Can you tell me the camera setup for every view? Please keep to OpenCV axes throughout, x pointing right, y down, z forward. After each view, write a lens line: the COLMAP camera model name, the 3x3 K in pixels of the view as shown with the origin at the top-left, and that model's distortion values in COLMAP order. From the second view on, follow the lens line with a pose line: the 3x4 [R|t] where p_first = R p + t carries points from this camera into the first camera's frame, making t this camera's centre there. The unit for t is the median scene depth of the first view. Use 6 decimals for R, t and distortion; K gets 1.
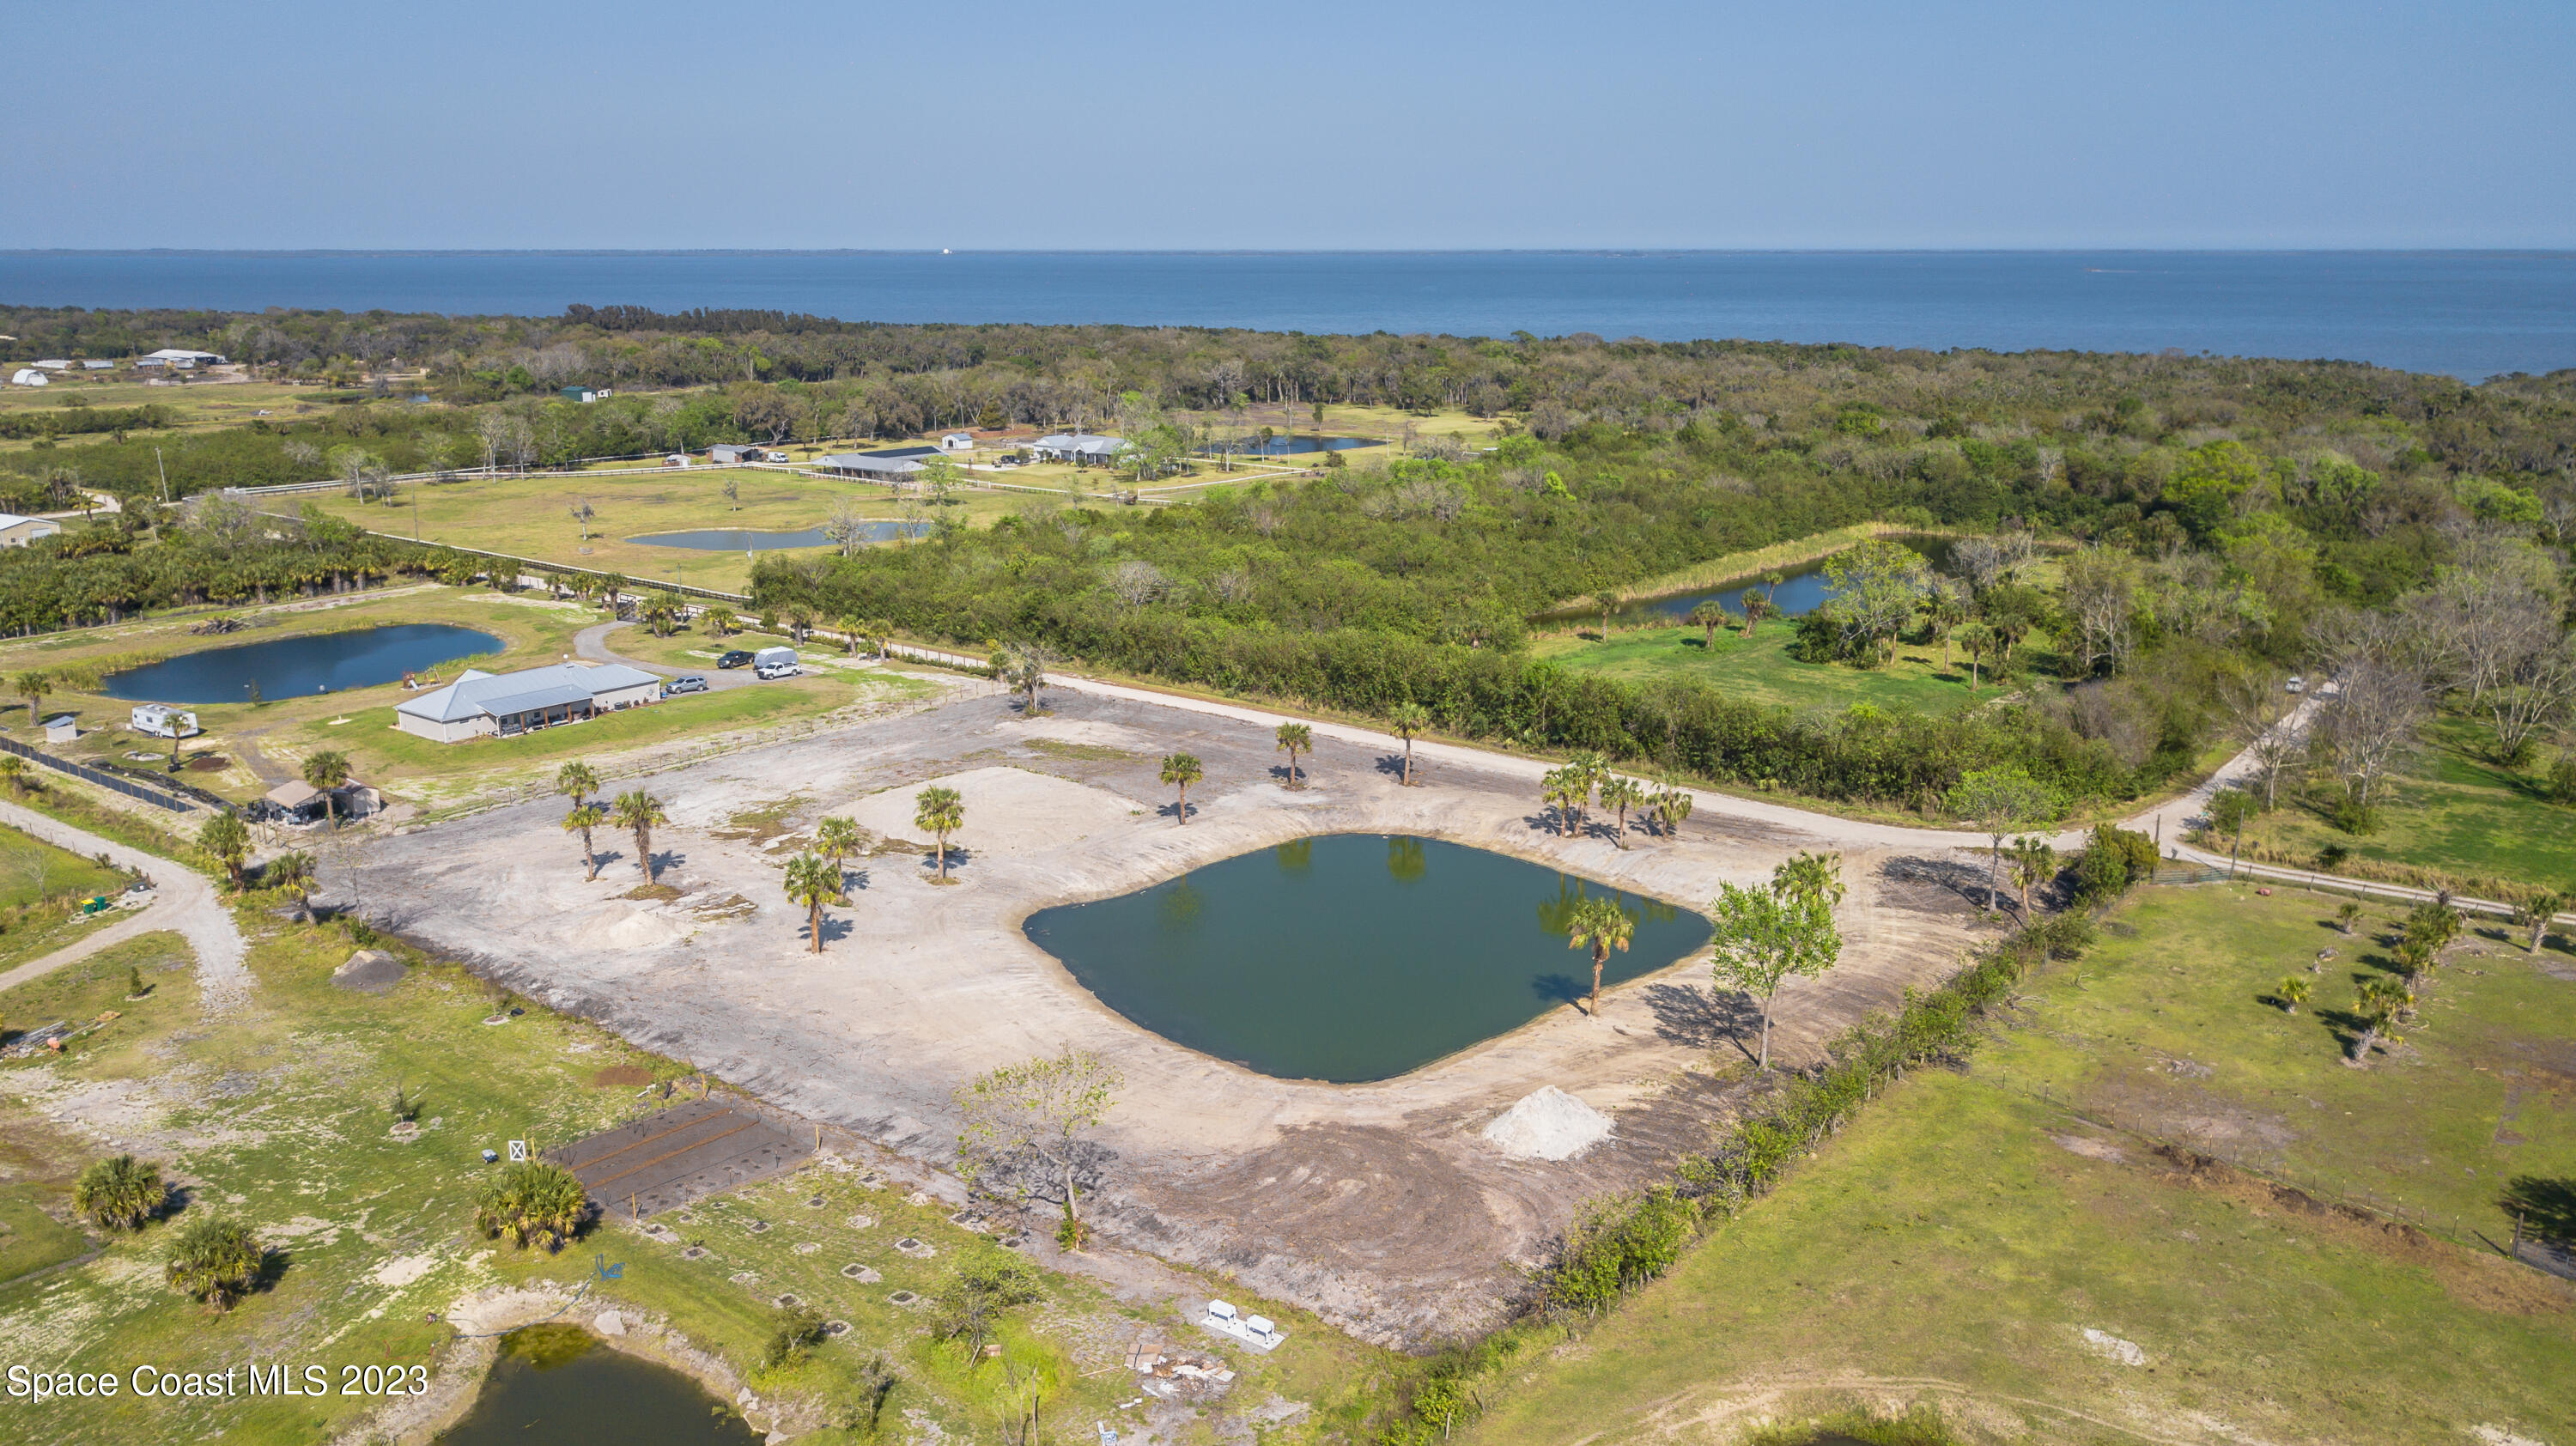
lens RADIAL K [[2011.9, 0, 1288.0], [0, 2011.9, 723.0], [0, 0, 1]] dist [0.010038, -0.002355]
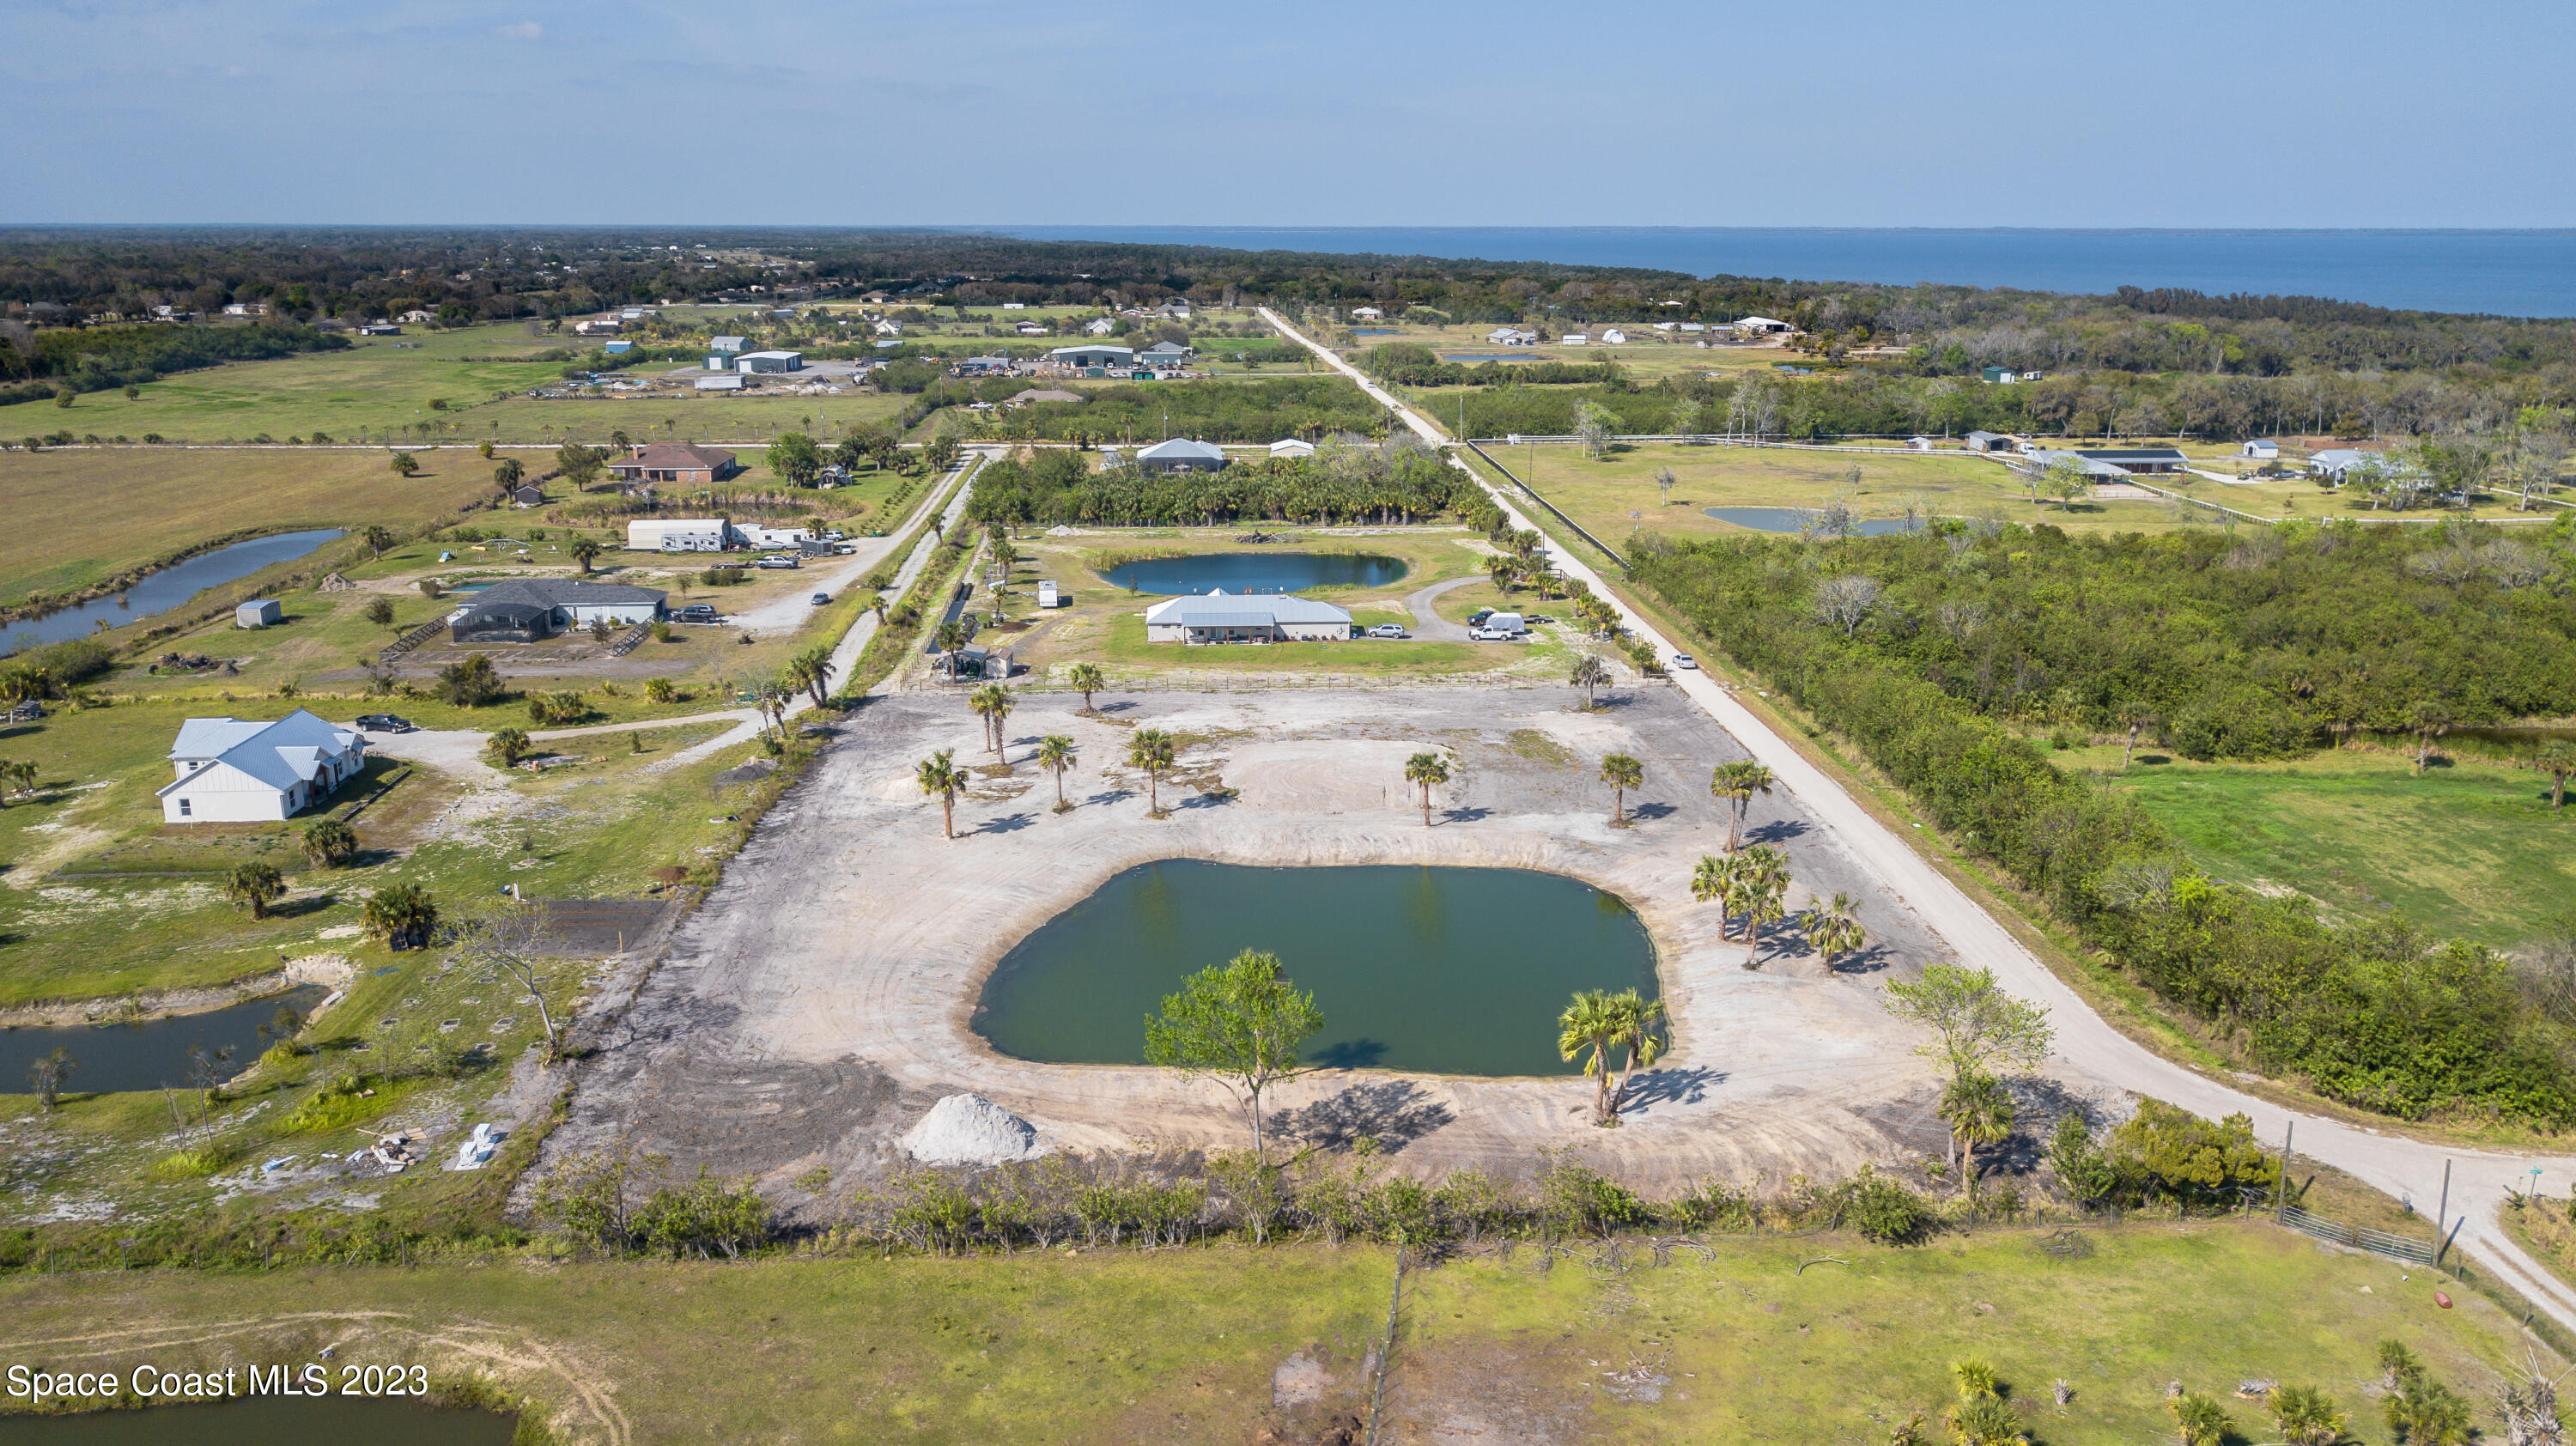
lens RADIAL K [[1962.1, 0, 1288.0], [0, 1962.1, 723.0], [0, 0, 1]] dist [0.092817, -0.202976]
pose [[0.663620, 0.185342, -0.724746, 0.653412], [-0.174845, 0.980416, 0.090626, -0.081816], [0.727350, 0.066577, 0.683030, 0.316605]]
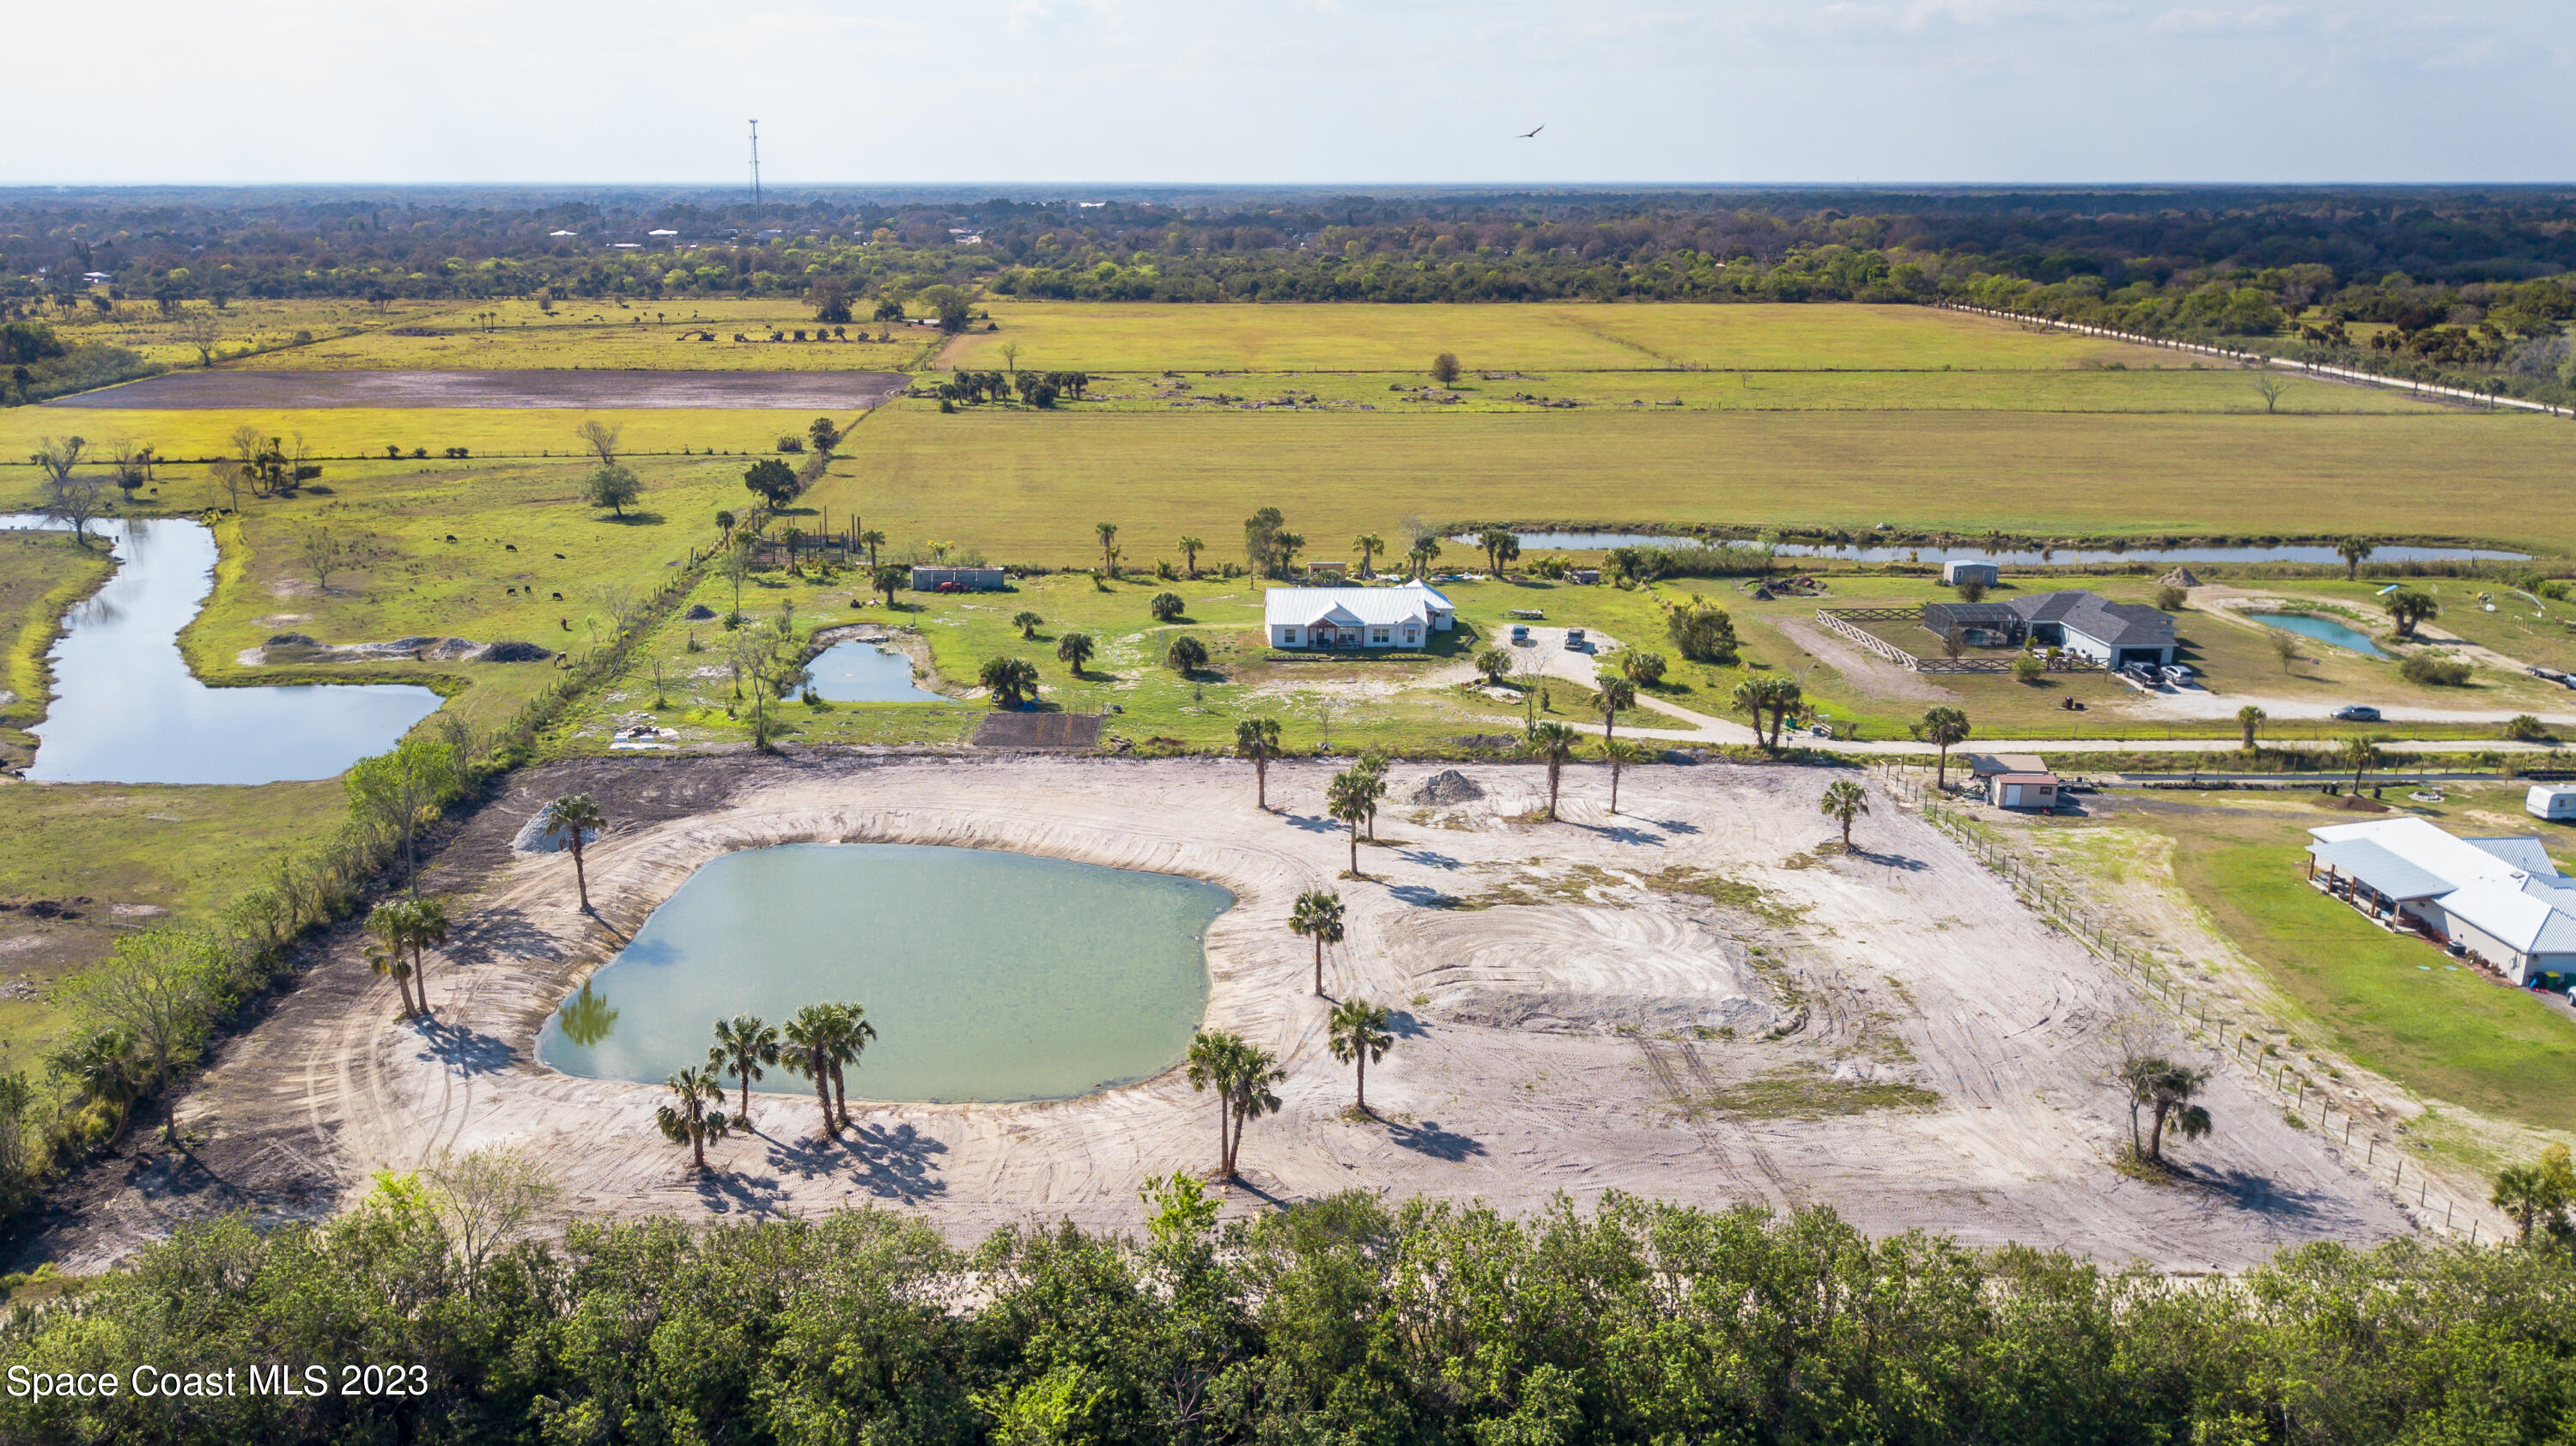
lens RADIAL K [[2109.6, 0, 1120.4], [0, 2109.6, 719.0], [0, 0, 1]] dist [0.034229, -0.056113]
pose [[-0.787696, 0.153809, -0.596554, 0.489495], [-0.141946, 0.896966, 0.418692, -0.383385], [0.599488, 0.414481, -0.684704, 1.588307]]
